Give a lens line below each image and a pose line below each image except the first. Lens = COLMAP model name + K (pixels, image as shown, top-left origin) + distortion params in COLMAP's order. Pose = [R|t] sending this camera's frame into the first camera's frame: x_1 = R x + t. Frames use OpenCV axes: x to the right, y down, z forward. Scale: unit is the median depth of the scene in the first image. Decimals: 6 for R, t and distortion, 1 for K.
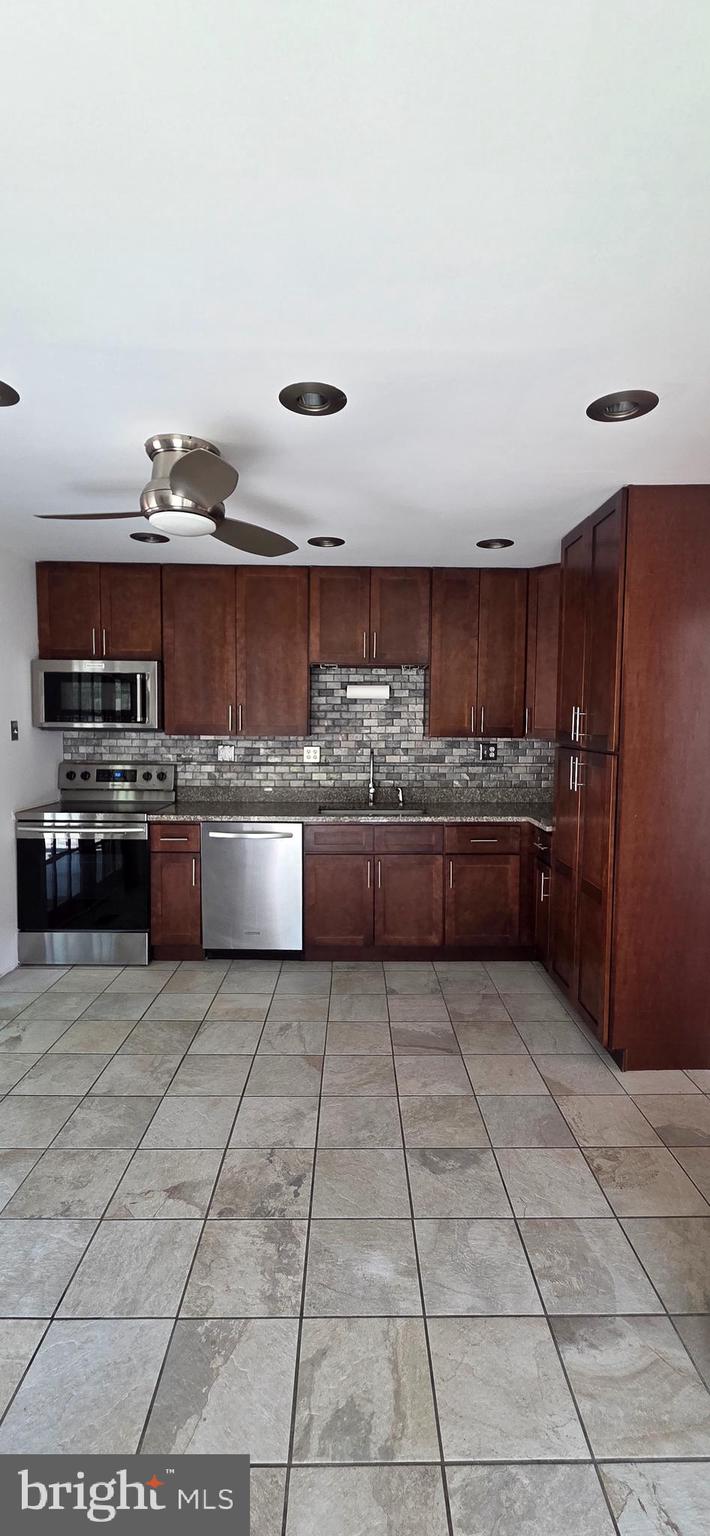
lens RADIAL K [[626.5, 0, 364.6], [0, 626.5, 764.7], [0, 0, 1]] dist [0.002876, 0.000075]
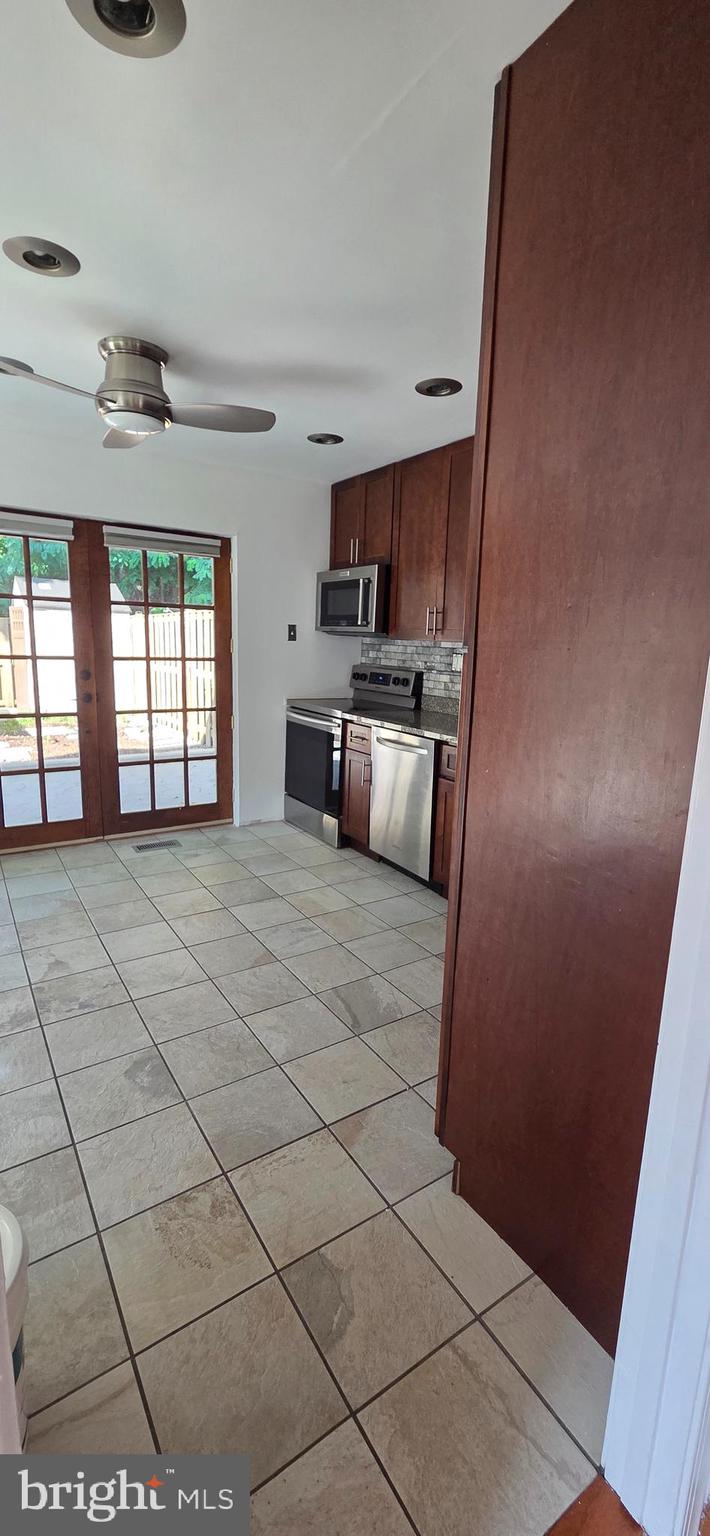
lens RADIAL K [[626.5, 0, 364.6], [0, 626.5, 764.7], [0, 0, 1]] dist [0.002876, 0.000075]
pose [[0.541449, 0.173393, -0.822659, 0.649654], [-0.088814, 0.984823, 0.149118, 0.005818], [0.836029, -0.007676, 0.548631, 0.498127]]
